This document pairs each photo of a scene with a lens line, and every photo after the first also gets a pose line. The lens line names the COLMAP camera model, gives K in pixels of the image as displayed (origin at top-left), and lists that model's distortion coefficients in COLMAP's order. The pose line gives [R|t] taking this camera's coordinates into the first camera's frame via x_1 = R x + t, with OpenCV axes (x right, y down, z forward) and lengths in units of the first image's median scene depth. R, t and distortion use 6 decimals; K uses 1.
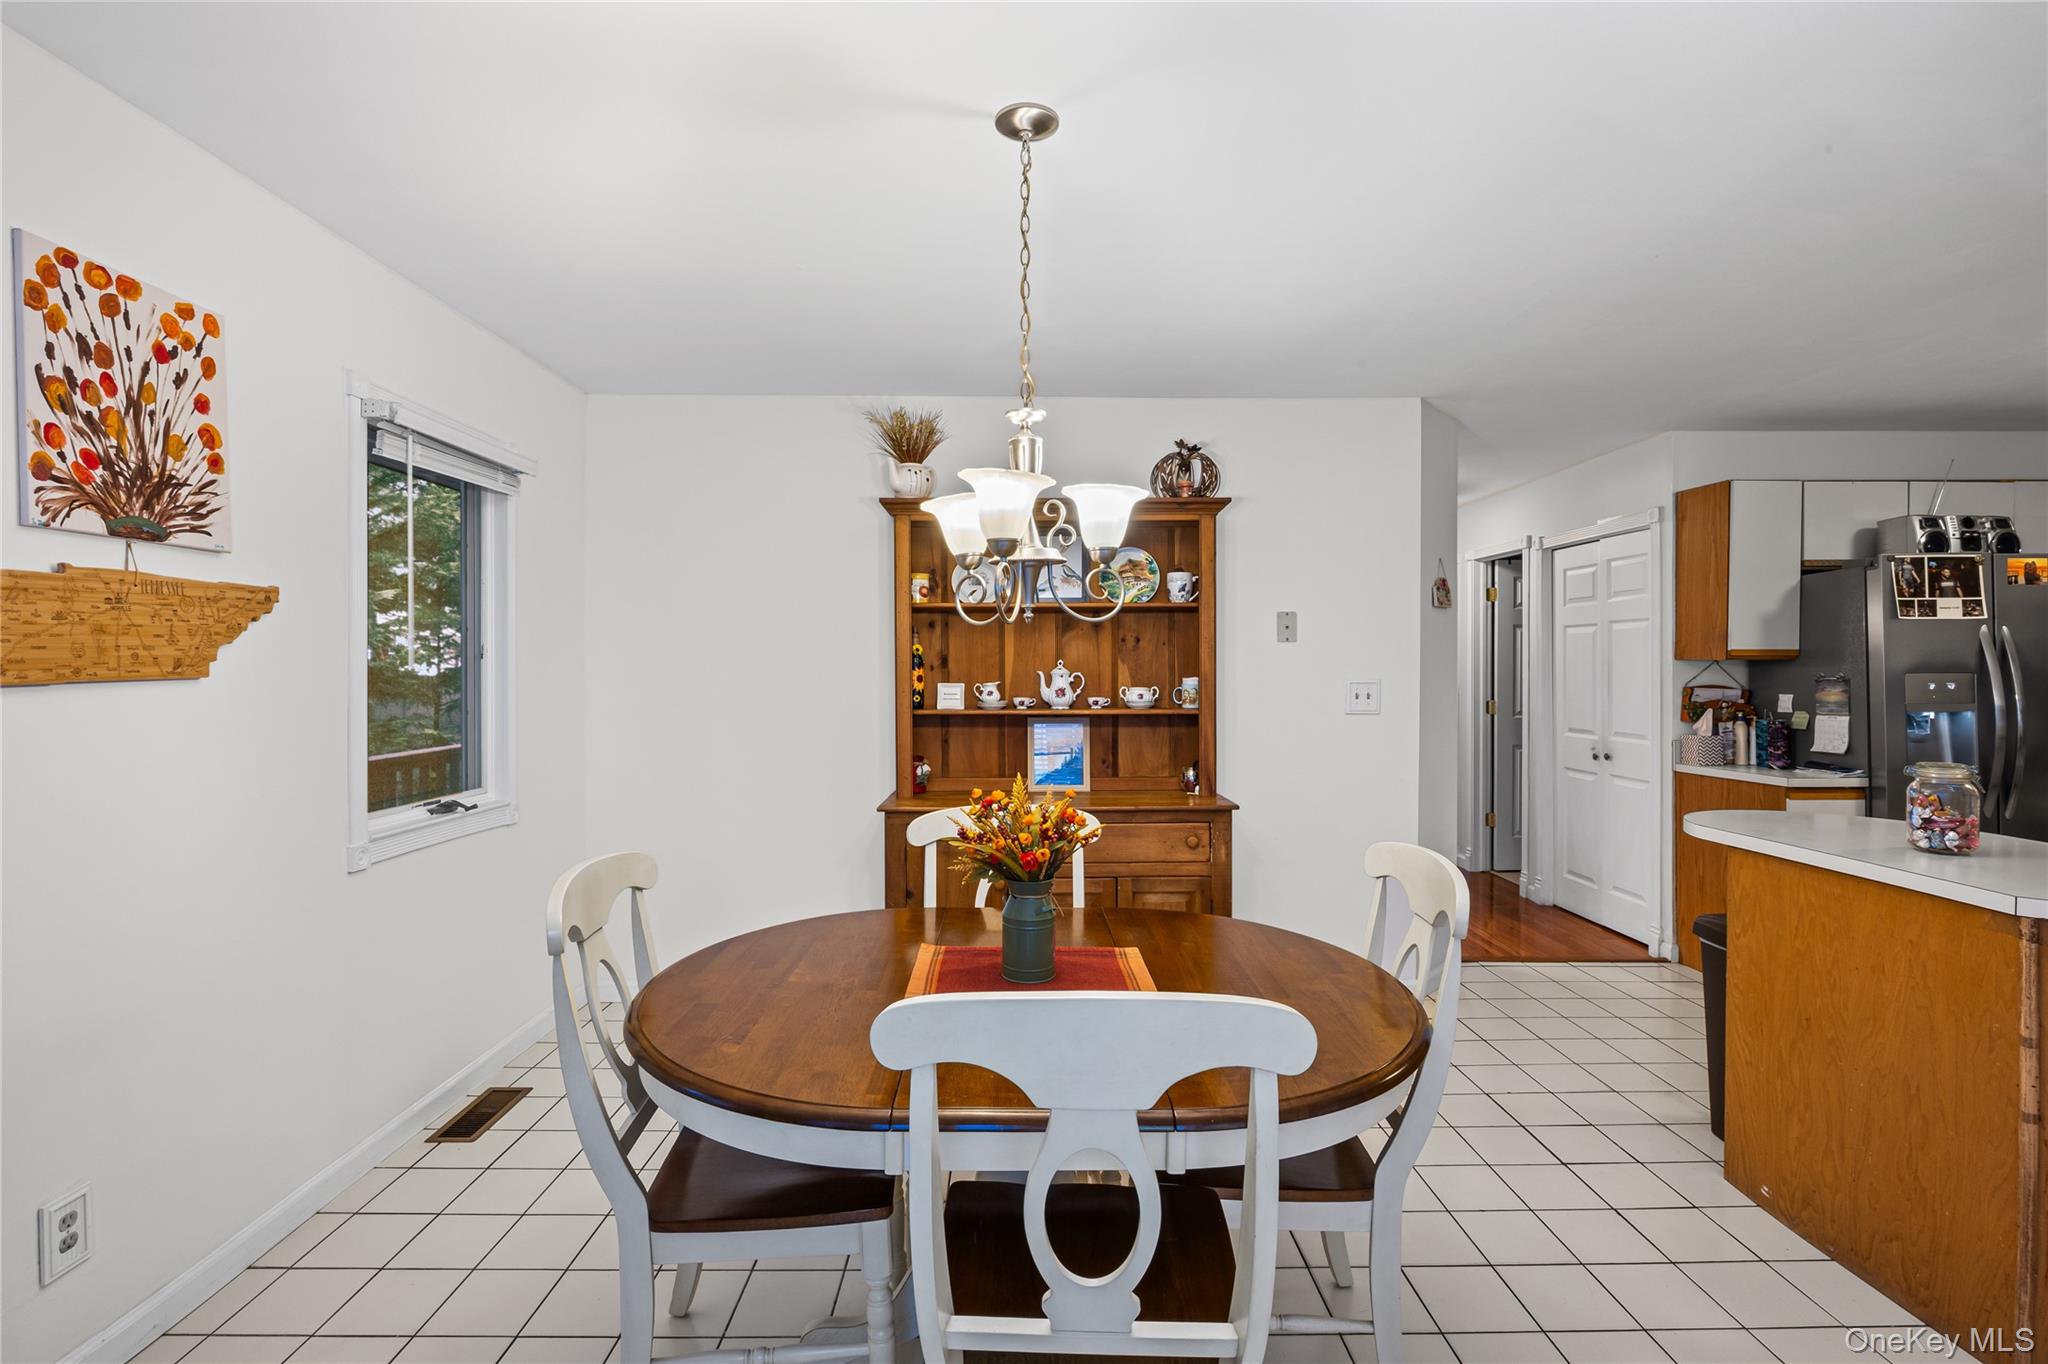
lens RADIAL K [[906.9, 0, 1019.5], [0, 906.9, 677.5], [0, 0, 1]] dist [-0.010048, 0.000125]
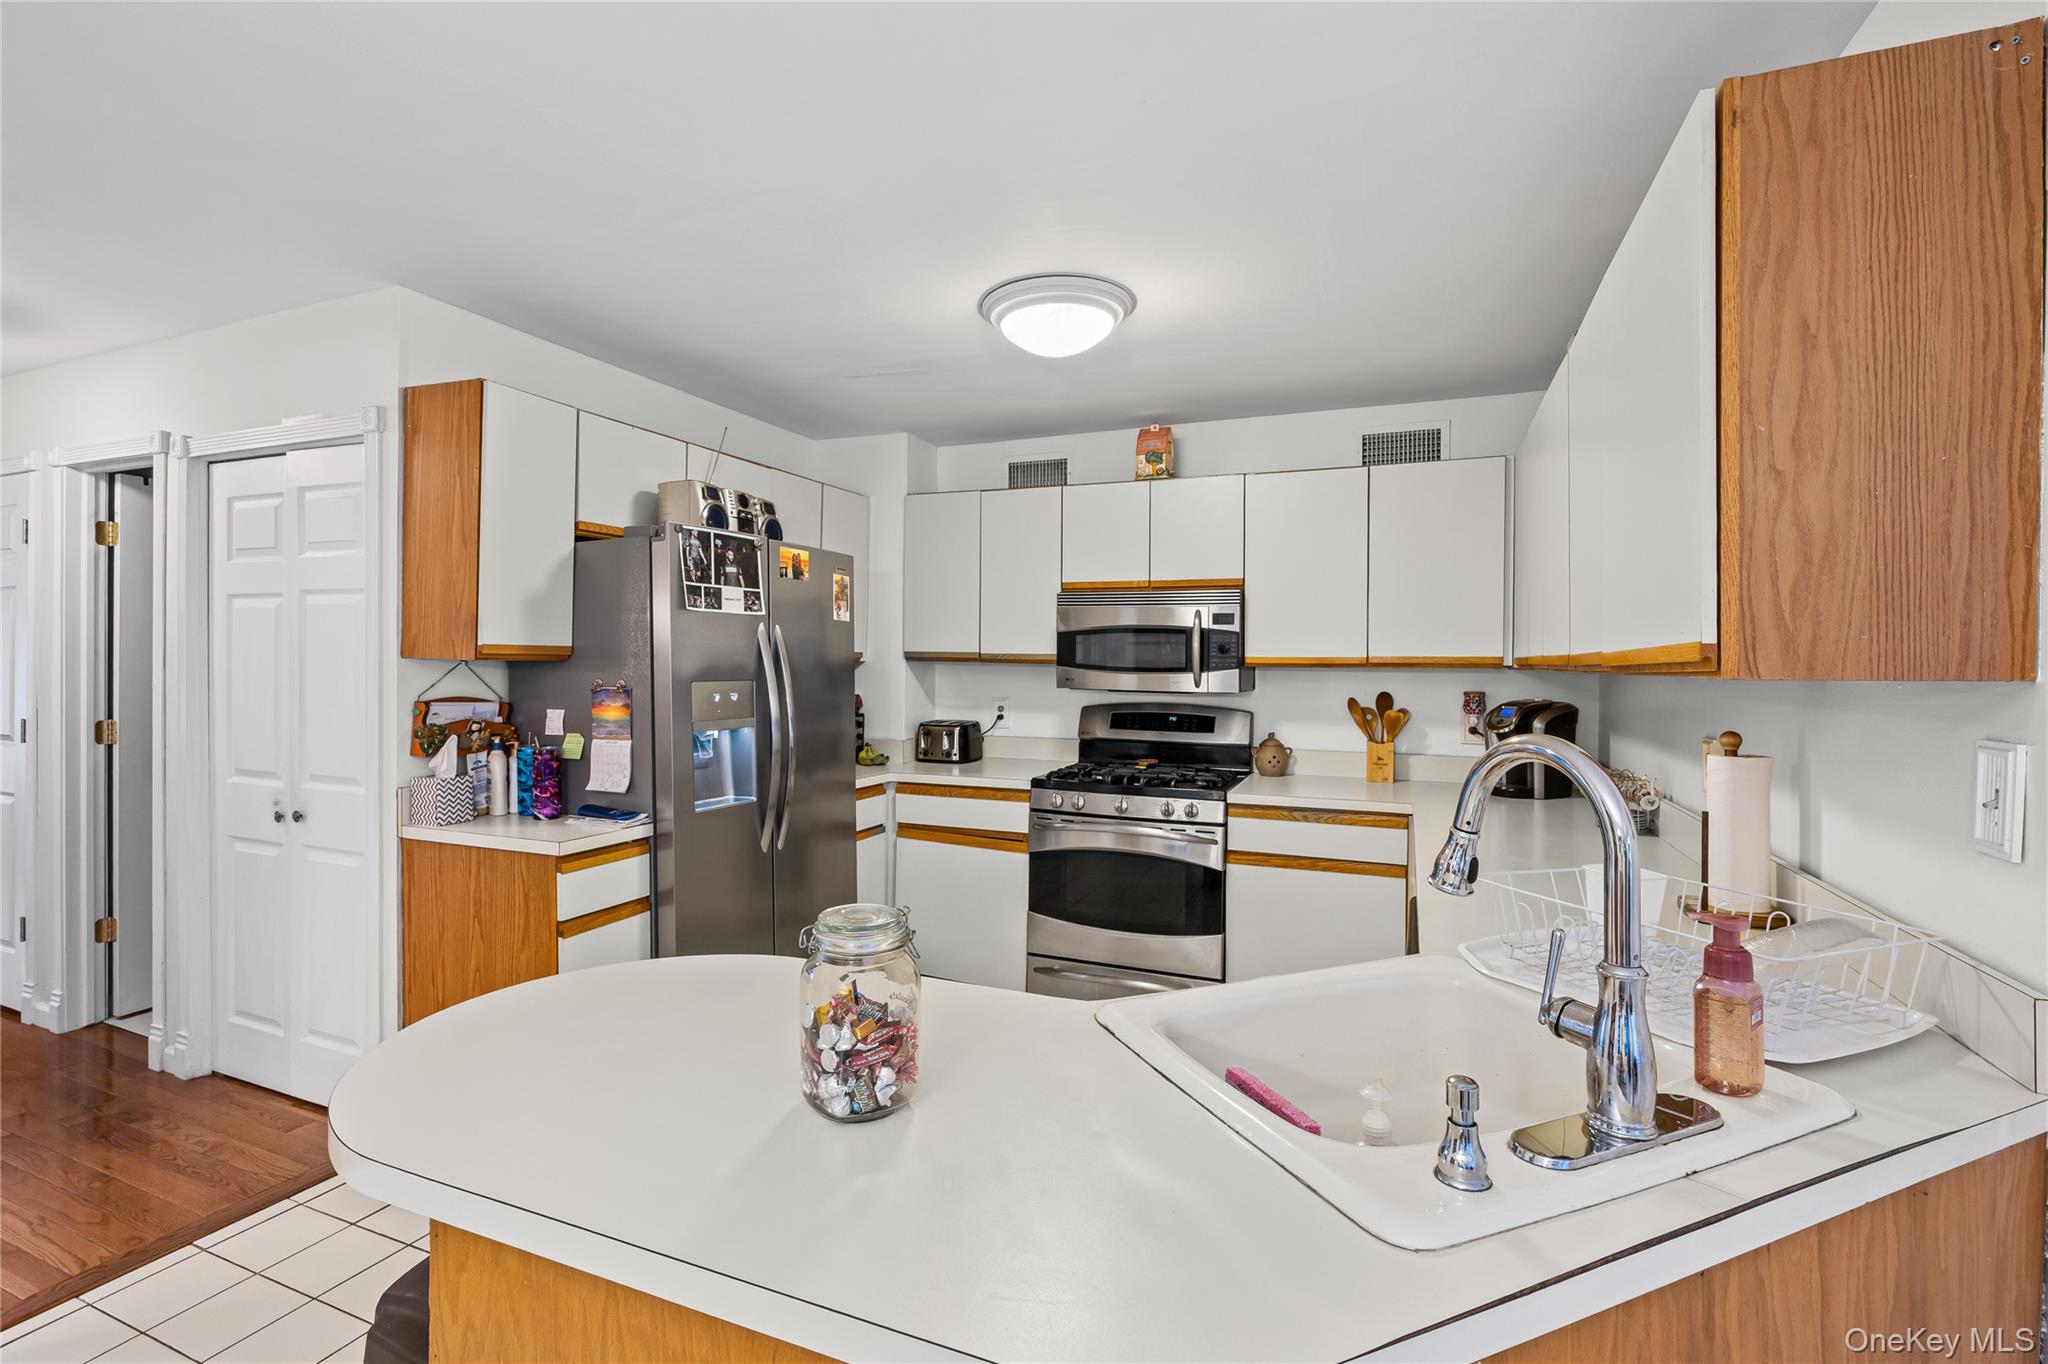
lens RADIAL K [[925.8, 0, 1028.2], [0, 925.8, 666.9], [0, 0, 1]] dist [-0.009147, -0.000135]
pose [[0.377611, 0.000851, 0.925964, 0.335630], [-0.003797, 0.999993, 0.000630, -0.017052], [-0.925957, -0.003754, 0.377611, 0.401275]]
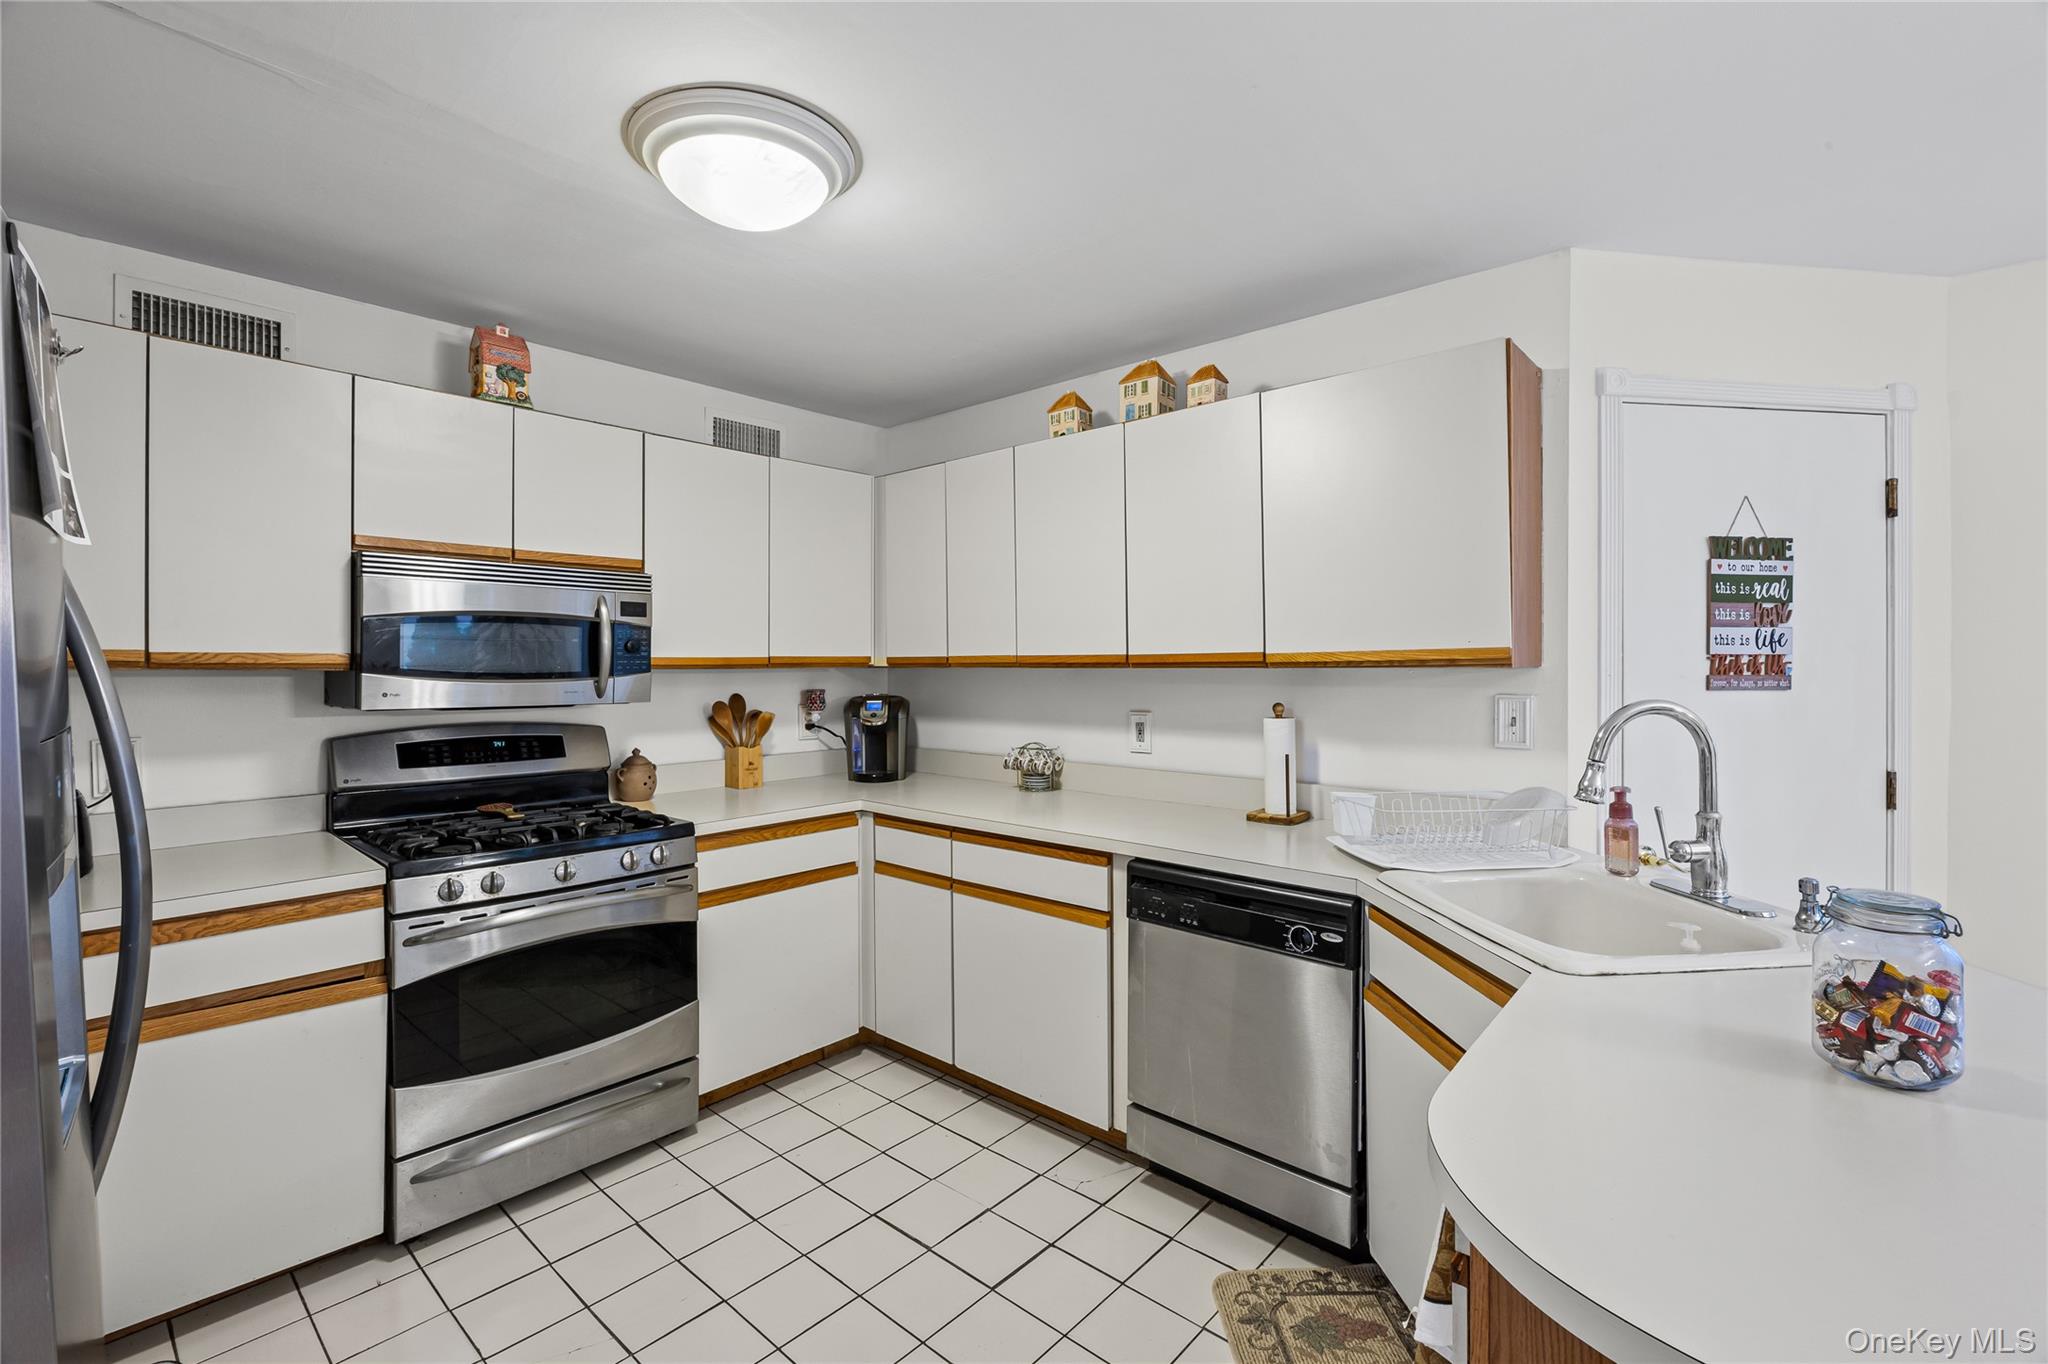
lens RADIAL K [[897.6, 0, 1020.1], [0, 897.6, 663.1], [0, 0, 1]] dist [-0.013644, 0.000257]
pose [[-0.744371, 0.006206, 0.667737, 0.573527], [0.011729, 0.999924, 0.003782, -0.022164], [-0.667663, 0.010647, -0.744387, 0.910592]]
